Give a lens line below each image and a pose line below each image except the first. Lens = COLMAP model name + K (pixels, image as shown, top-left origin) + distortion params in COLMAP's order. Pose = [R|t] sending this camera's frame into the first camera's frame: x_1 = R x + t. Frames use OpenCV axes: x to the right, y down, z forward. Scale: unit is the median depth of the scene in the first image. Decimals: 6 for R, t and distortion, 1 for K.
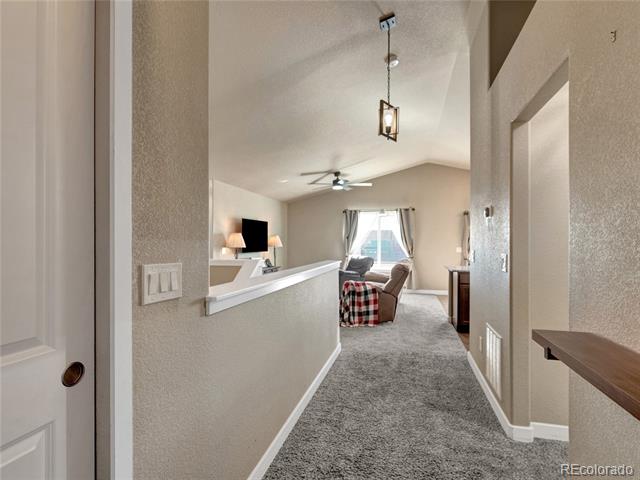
lens RADIAL K [[322.0, 0, 320.0], [0, 322.0, 240.0], [0, 0, 1]] dist [-0.000956, -0.000102]
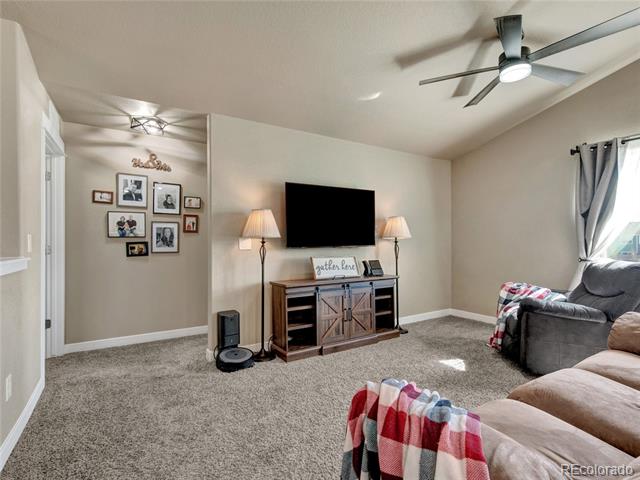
lens RADIAL K [[322.0, 0, 320.0], [0, 322.0, 240.0], [0, 0, 1]] dist [-0.000956, -0.000102]
pose [[0.736185, -0.005556, -0.676758, 0.130244], [0.014280, 0.999871, 0.007325, 0.019724], [0.676630, -0.015057, 0.736169, 0.544041]]
